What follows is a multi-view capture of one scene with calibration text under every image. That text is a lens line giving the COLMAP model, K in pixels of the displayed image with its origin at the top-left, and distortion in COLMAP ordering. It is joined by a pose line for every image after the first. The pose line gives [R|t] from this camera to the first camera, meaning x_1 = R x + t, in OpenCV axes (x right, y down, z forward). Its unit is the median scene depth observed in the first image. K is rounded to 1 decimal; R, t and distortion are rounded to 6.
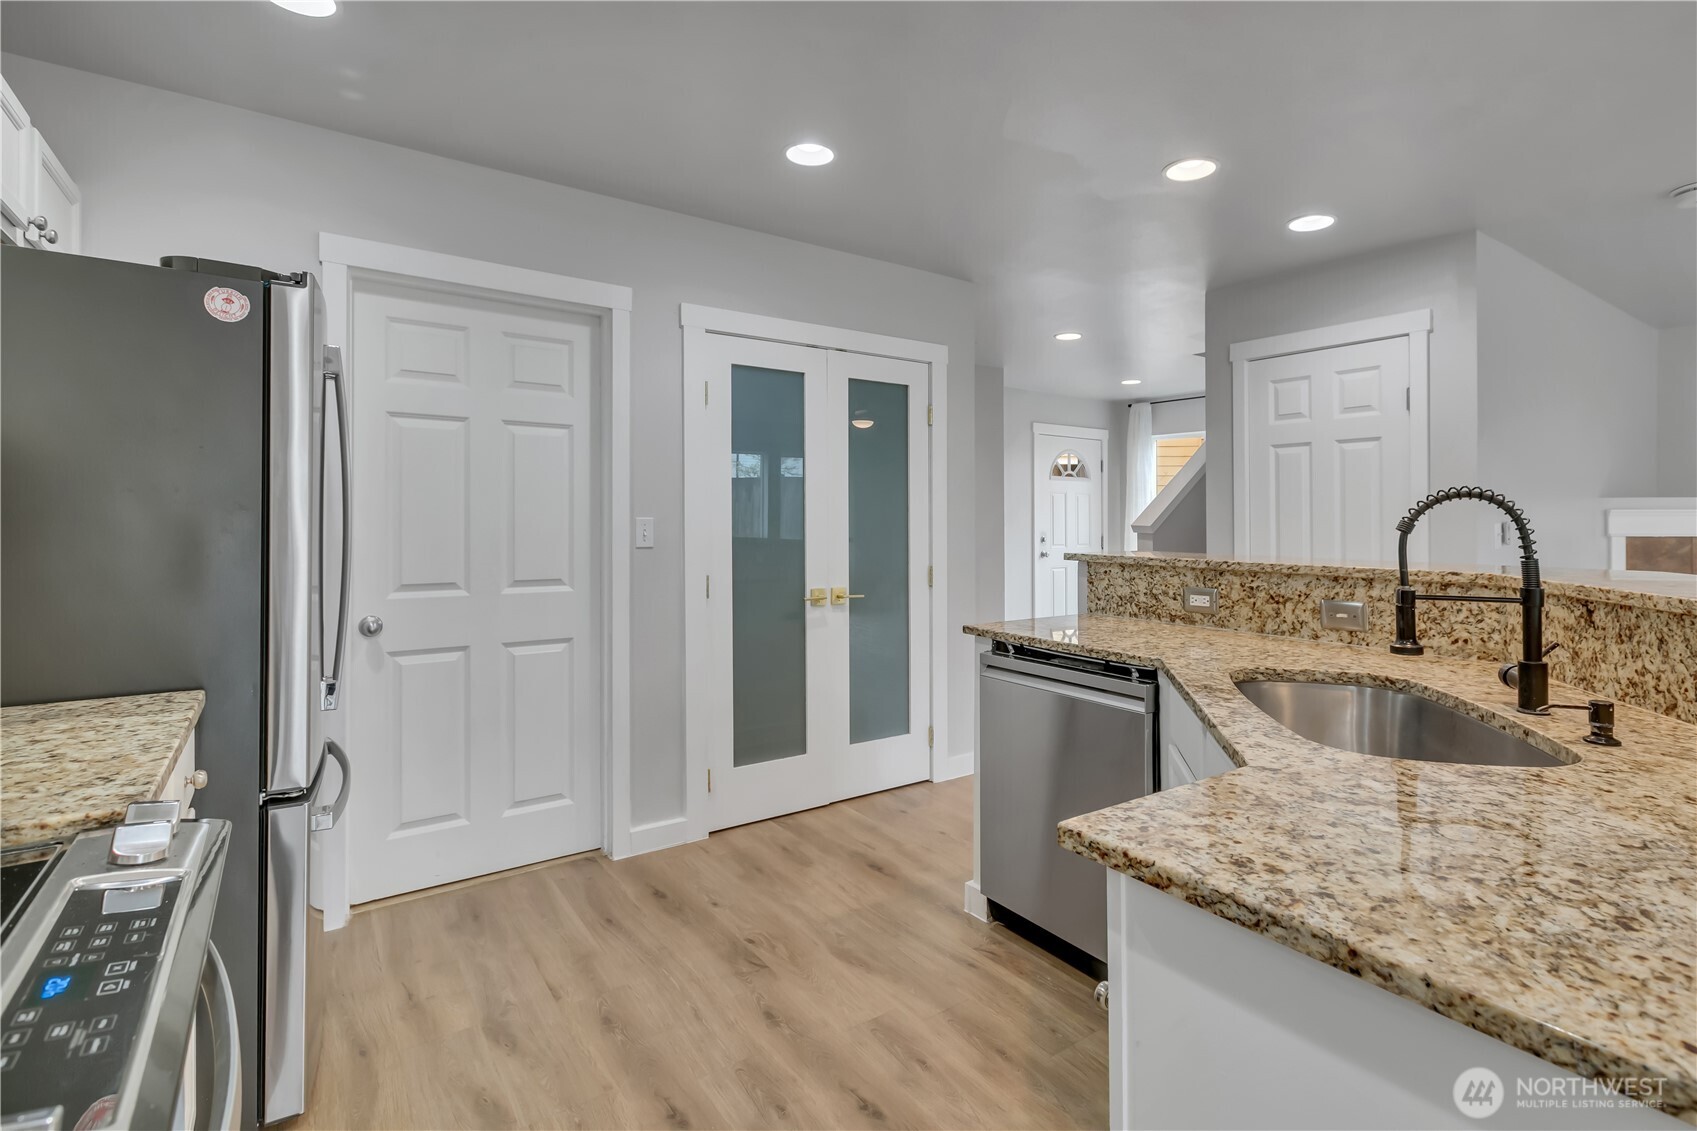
lens RADIAL K [[809.5, 0, 863.9], [0, 809.5, 525.7], [0, 0, 1]] dist [-0.002109, -0.000764]
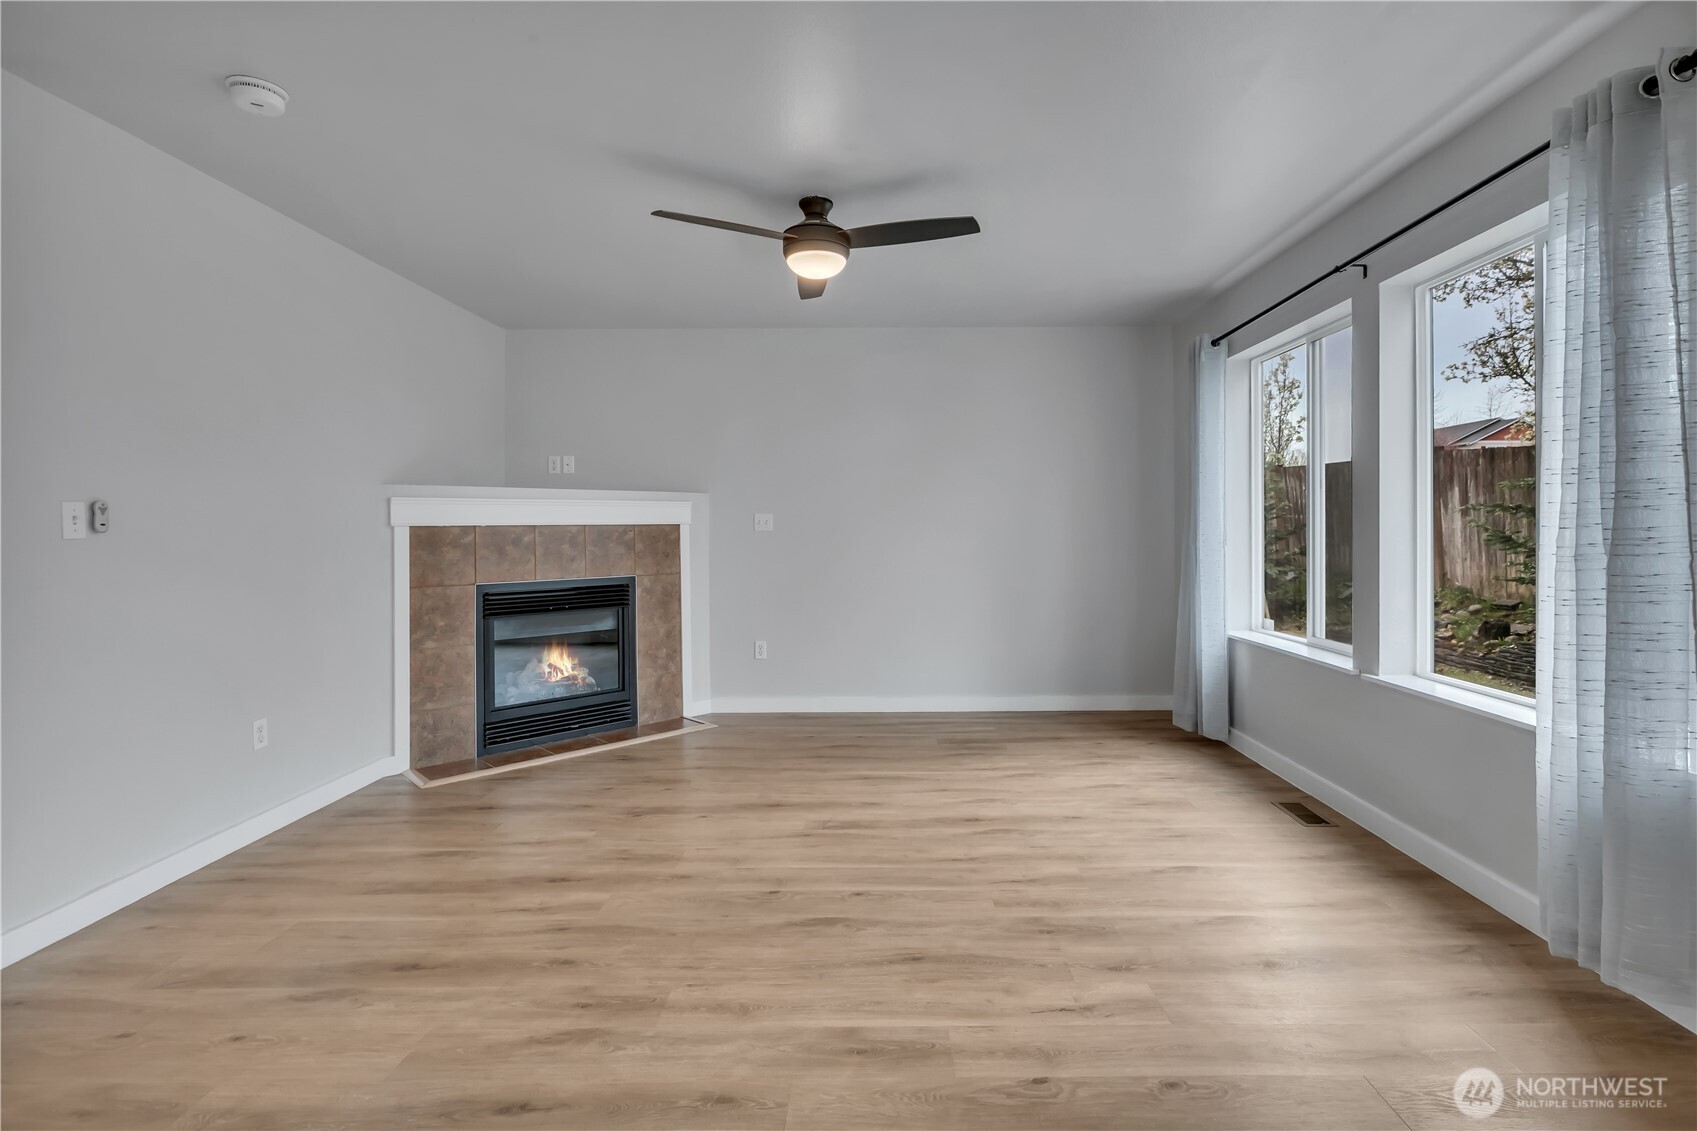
lens RADIAL K [[809.2, 0, 881.5], [0, 809.2, 525.7], [0, 0, 1]] dist [0.002005, 0.000354]
pose [[0.577662, -0.005182, 0.816260, 0.838361], [0.014754, 0.999883, -0.004094, 0.042127], [-0.816143, 0.014408, 0.577670, 0.007681]]
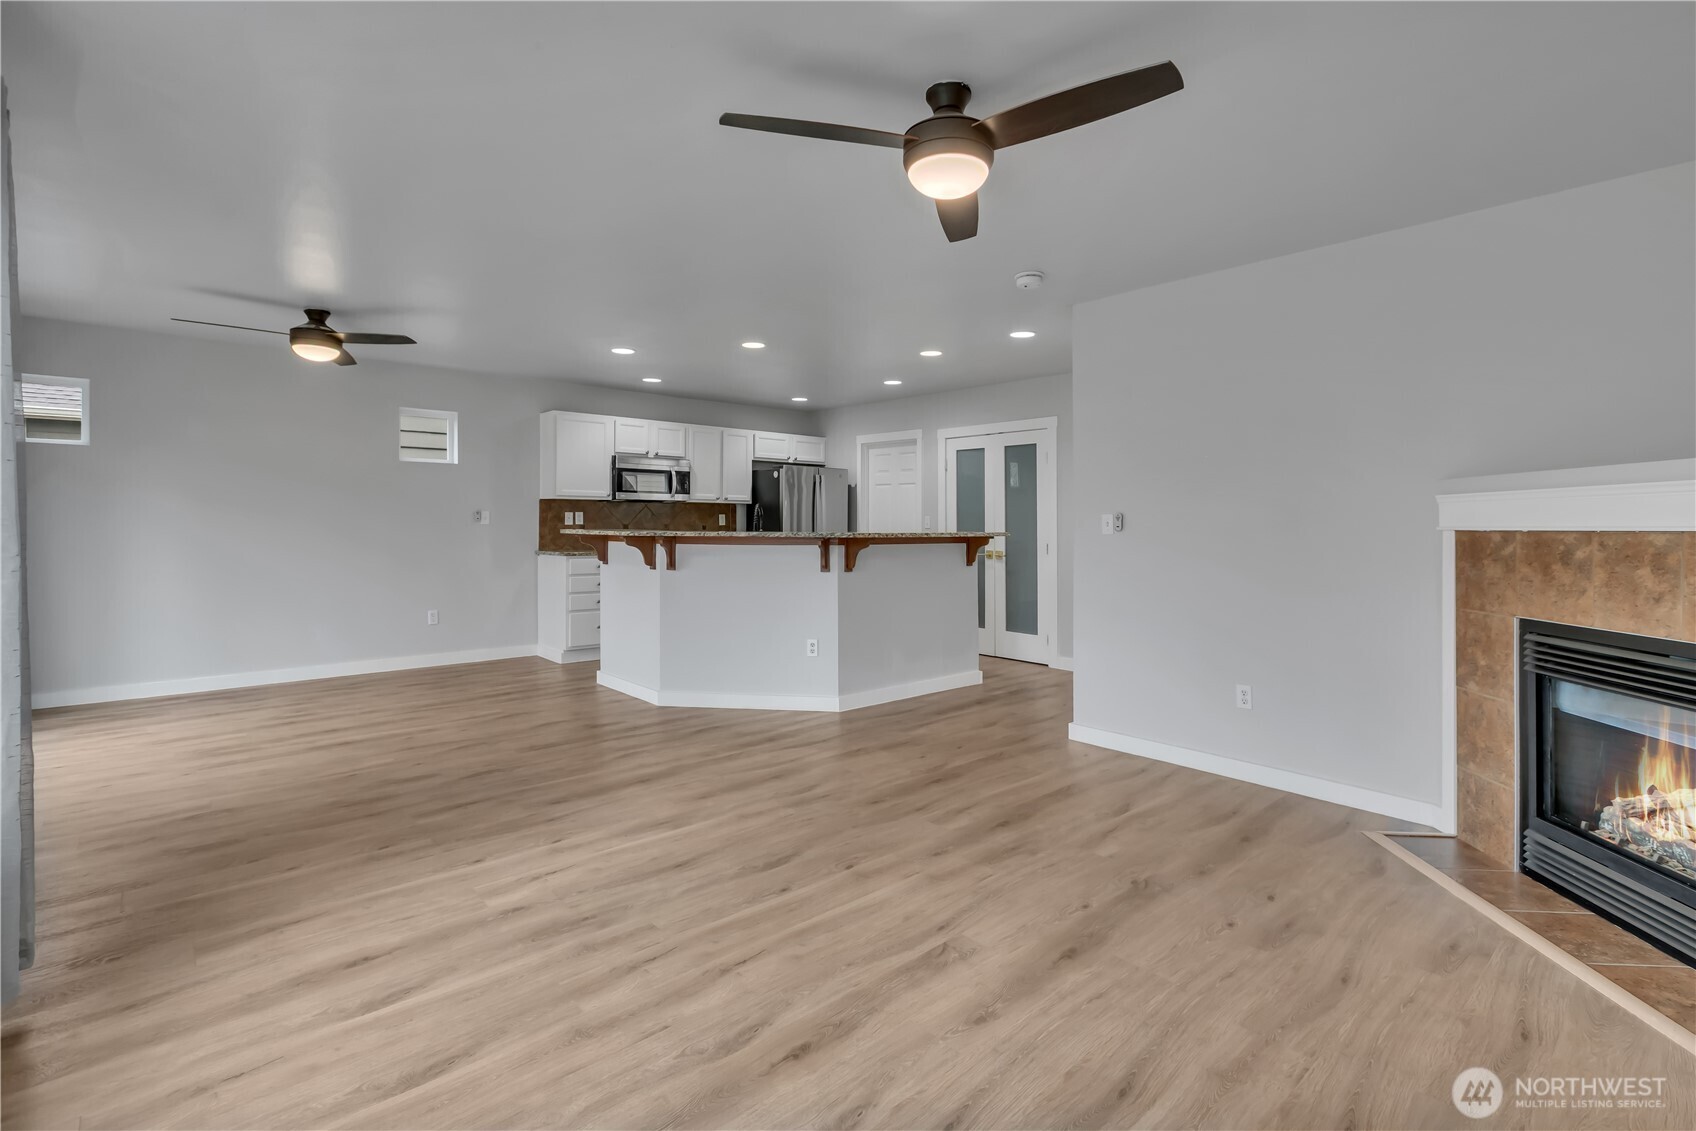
lens RADIAL K [[789.1, 0, 864.0], [0, 789.1, 526.6], [0, 0, 1]] dist [0.002807, 0.000009]
pose [[0.118310, 0.002470, -0.992974, 2.754166], [-0.015012, 0.999887, 0.000698, 0.029937], [0.992863, 0.014824, 0.118333, 0.628638]]
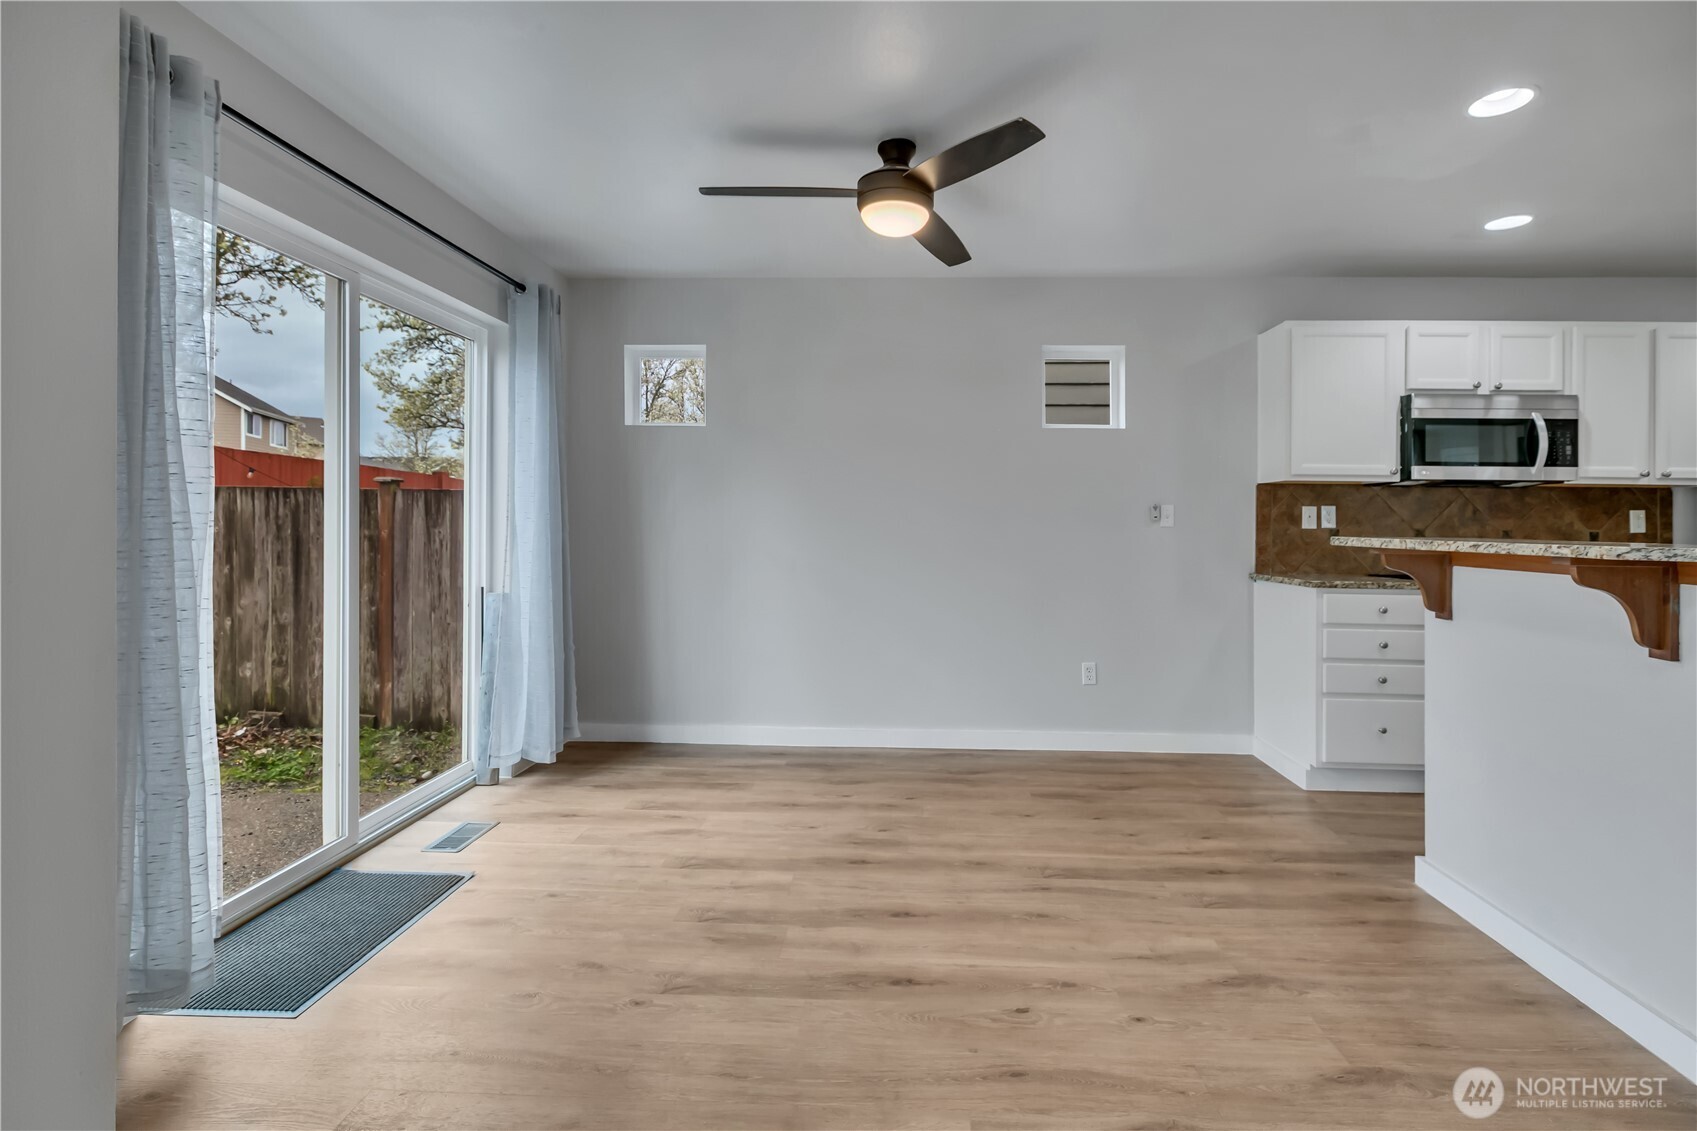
lens RADIAL K [[809.2, 0, 881.5], [0, 809.2, 525.7], [0, 0, 1]] dist [0.002005, 0.000354]
pose [[-0.607242, -0.007387, -0.794483, 1.593849], [-0.021030, 0.999756, 0.006778, 0.042858], [0.794239, 0.020823, -0.607249, 0.203212]]
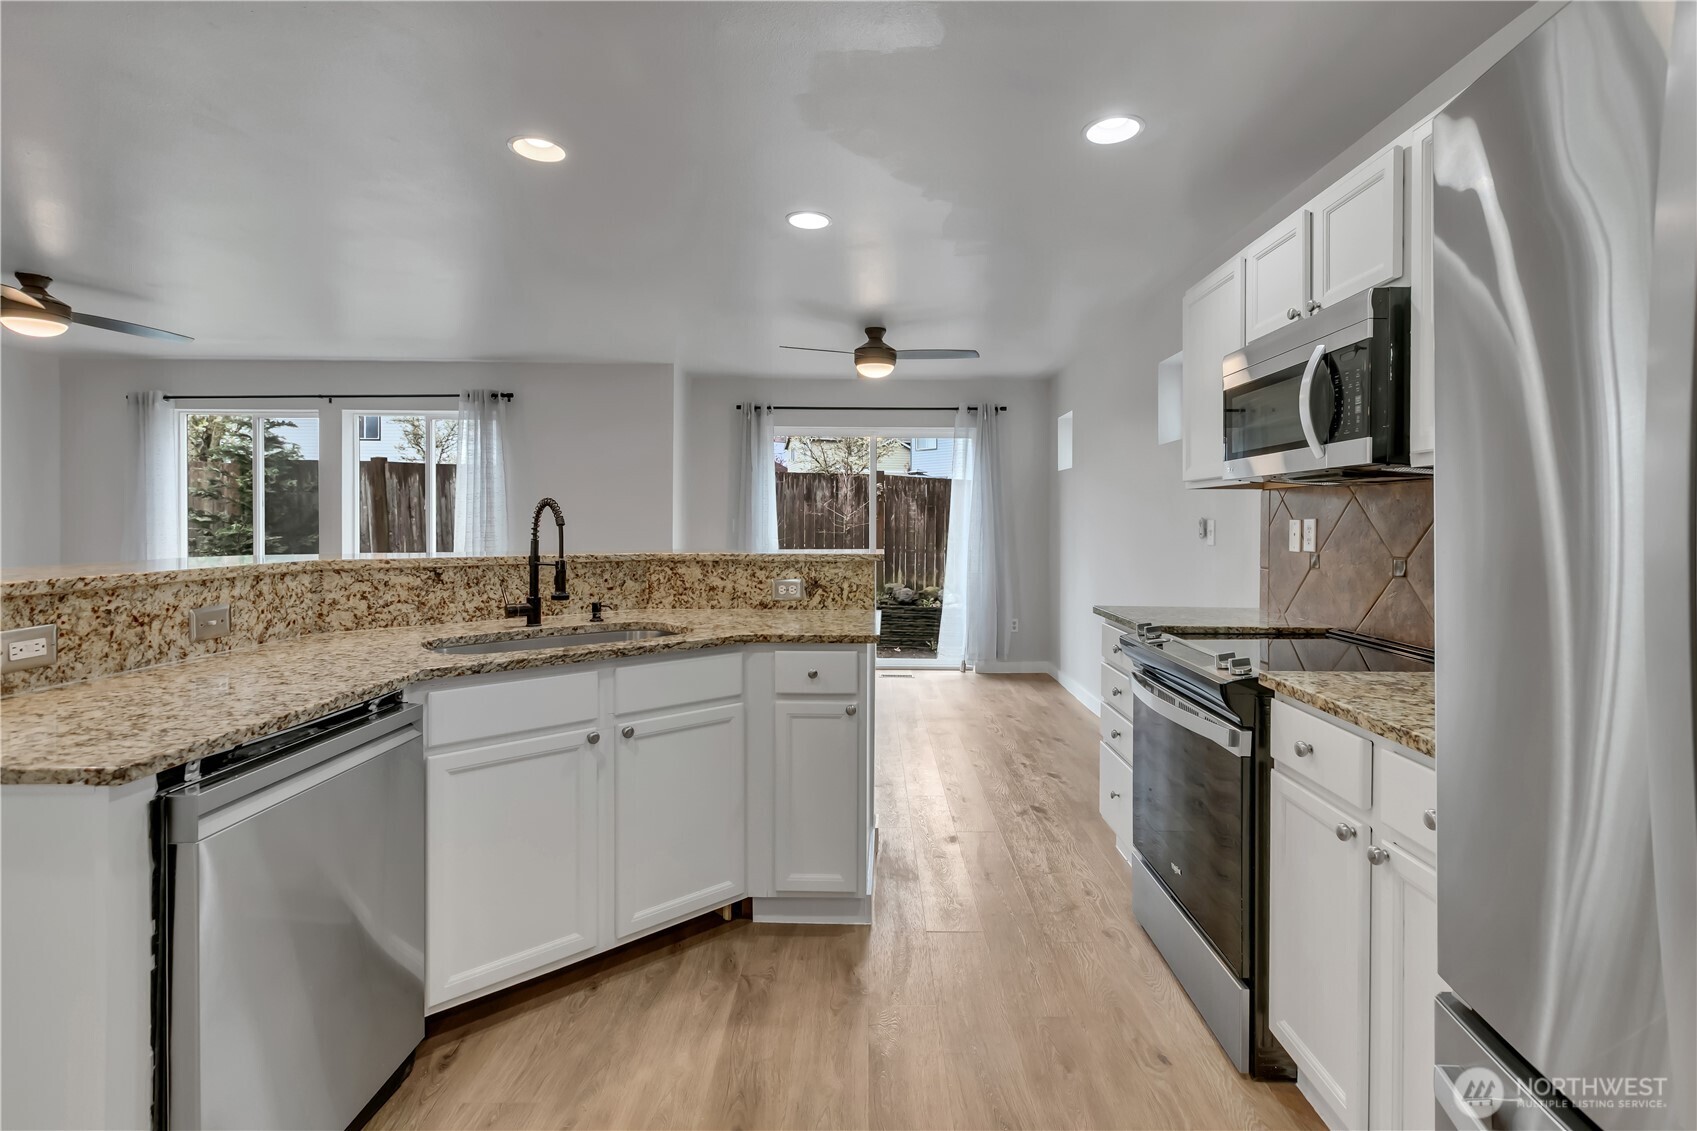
lens RADIAL K [[797.8, 0, 865.1], [0, 797.8, 511.6], [0, 0, 1]] dist [0.003634, 0.000506]
pose [[-0.812637, -0.002724, 0.582765, -0.463104], [-0.004050, 0.999991, -0.000973, -0.012295], [-0.582757, -0.003151, -0.812641, 1.181548]]
